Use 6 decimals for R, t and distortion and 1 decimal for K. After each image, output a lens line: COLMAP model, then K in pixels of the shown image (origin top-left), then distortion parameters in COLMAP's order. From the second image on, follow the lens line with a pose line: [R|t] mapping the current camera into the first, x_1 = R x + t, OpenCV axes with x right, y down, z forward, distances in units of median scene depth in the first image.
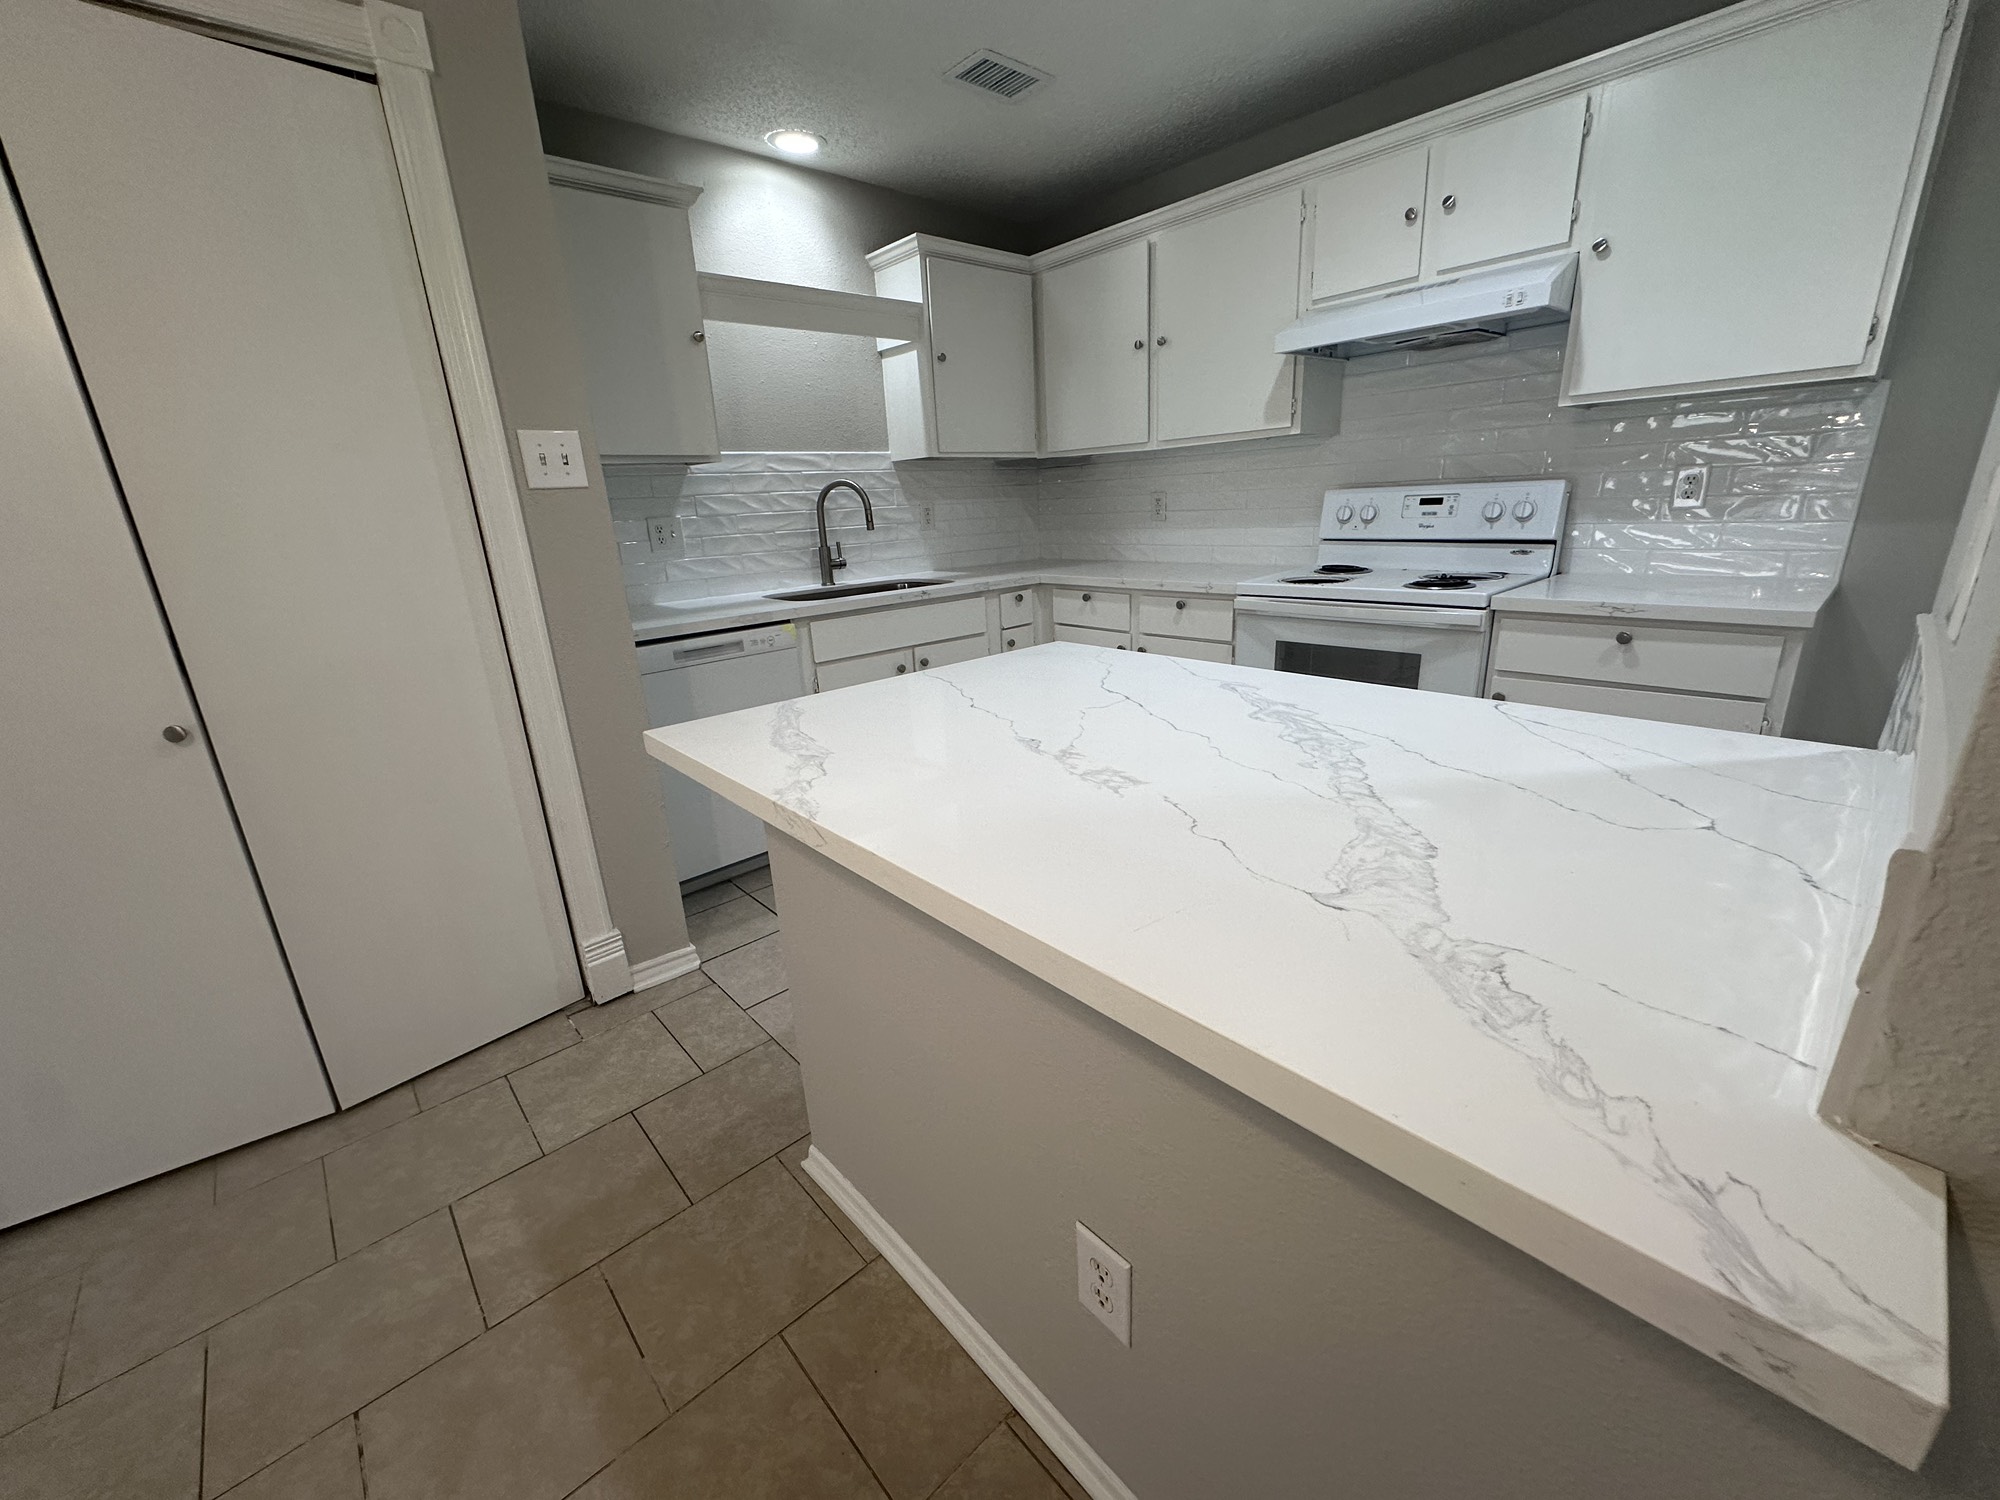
lens RADIAL K [[795.5, 0, 1005.7], [0, 795.5, 749.8], [0, 0, 1]] dist [-0.003726, 0.000672]
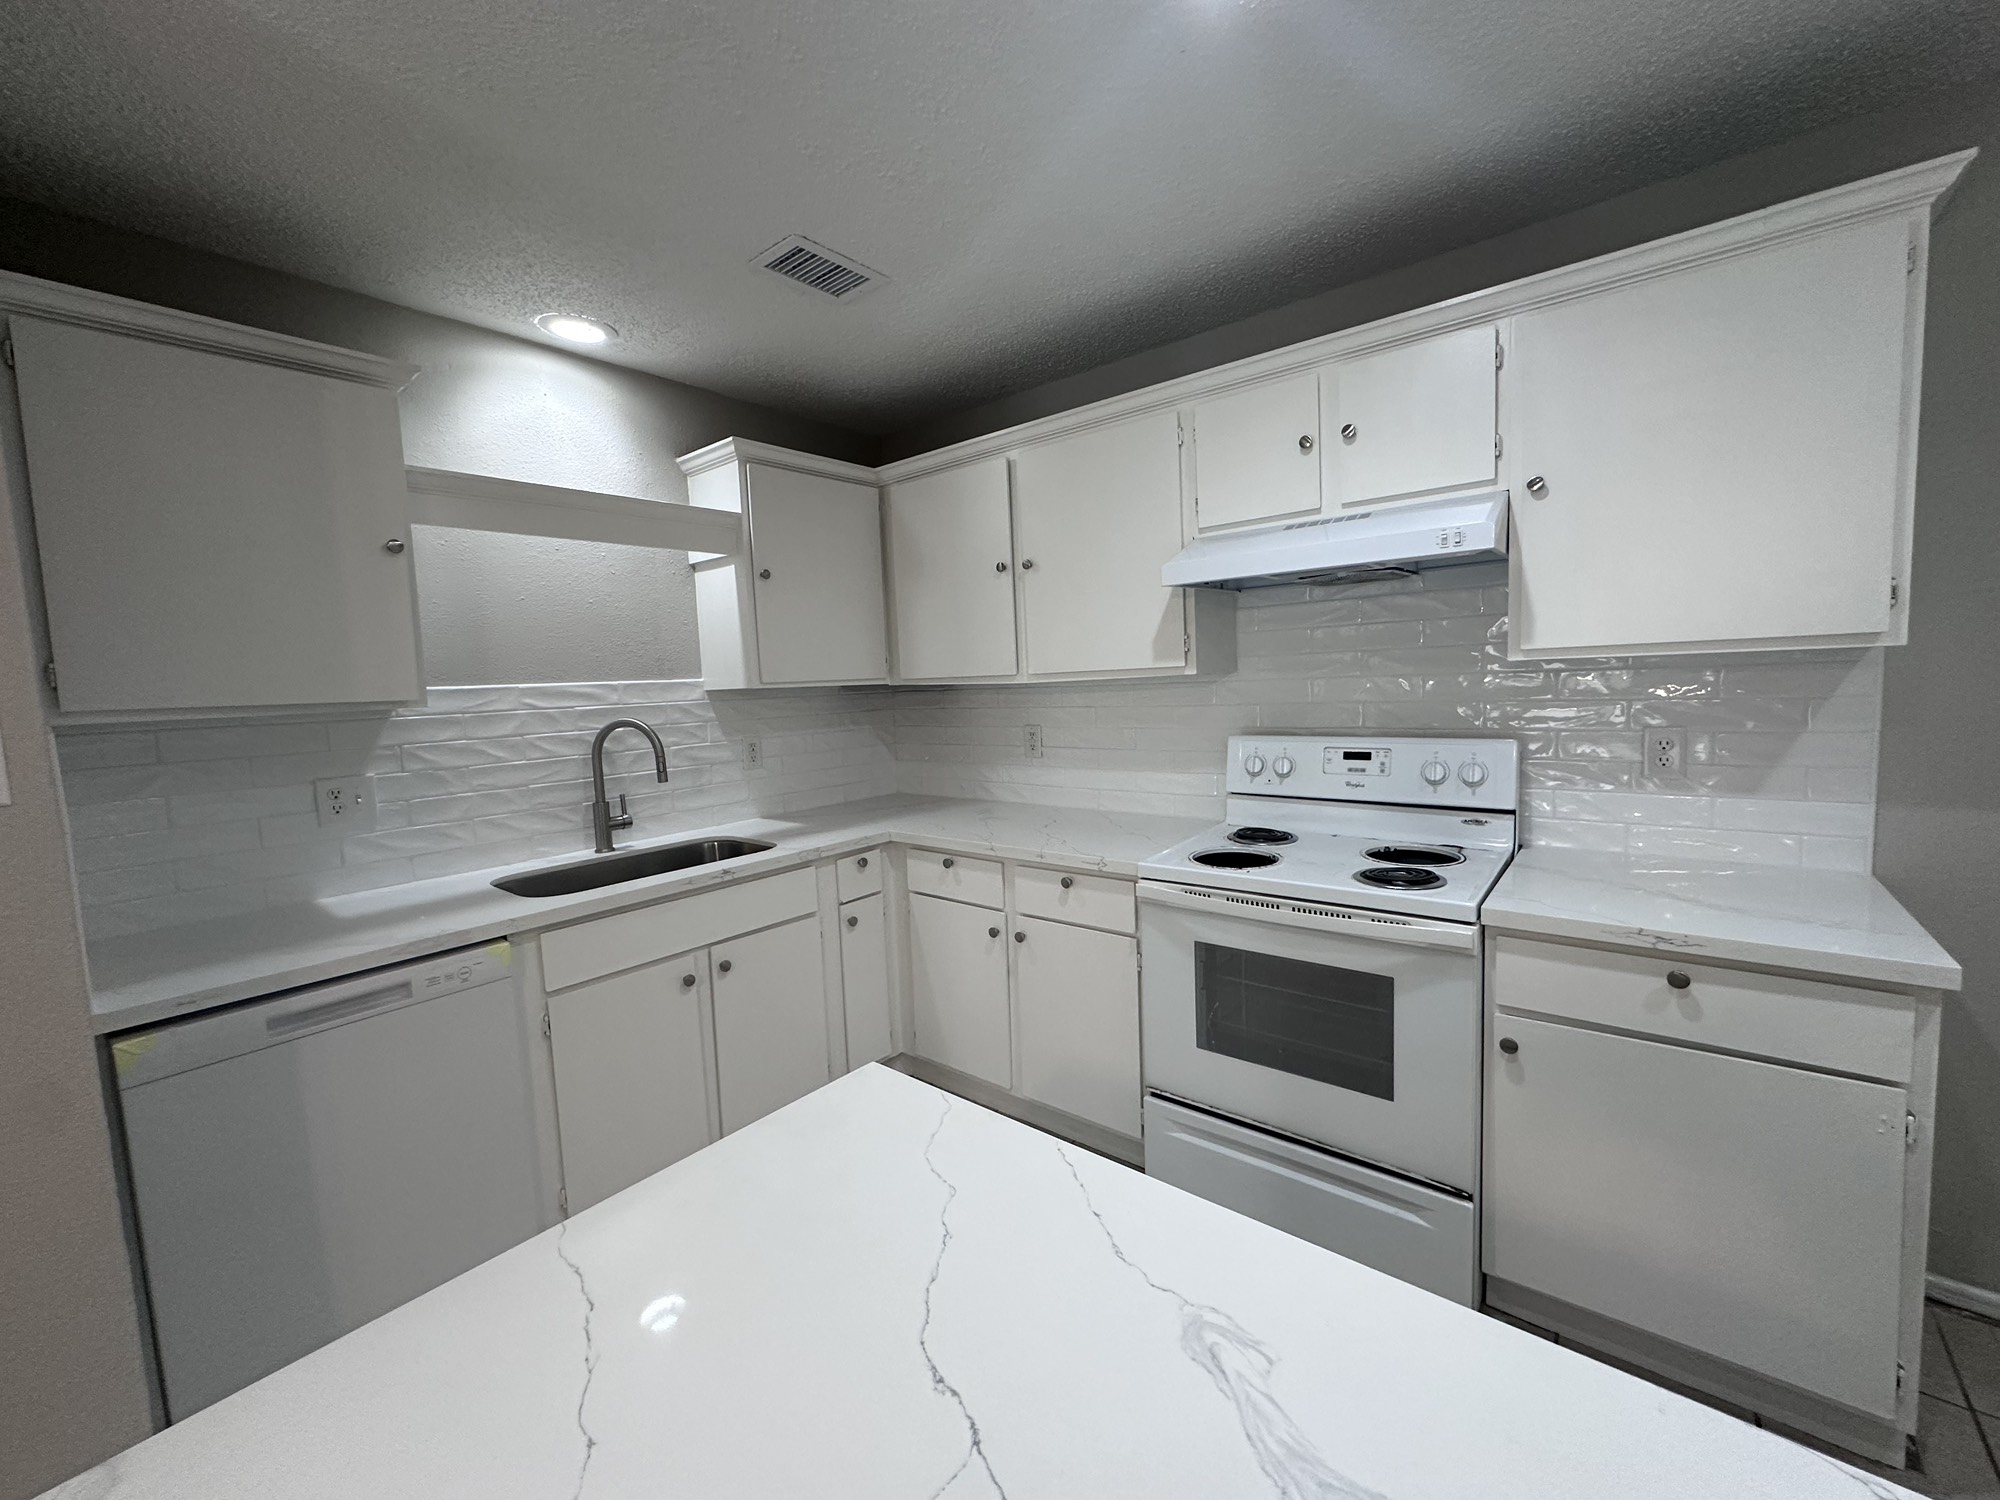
lens RADIAL K [[795.5, 0, 1005.3], [0, 795.5, 751.8], [0, 0, 1]] dist [-0.003726, 0.000672]
pose [[0.989755, -0.007086, 0.142598, 0.055791], [0.037795, 0.976141, -0.213821, -0.154178], [-0.137681, 0.217020, 0.966409, 0.251328]]
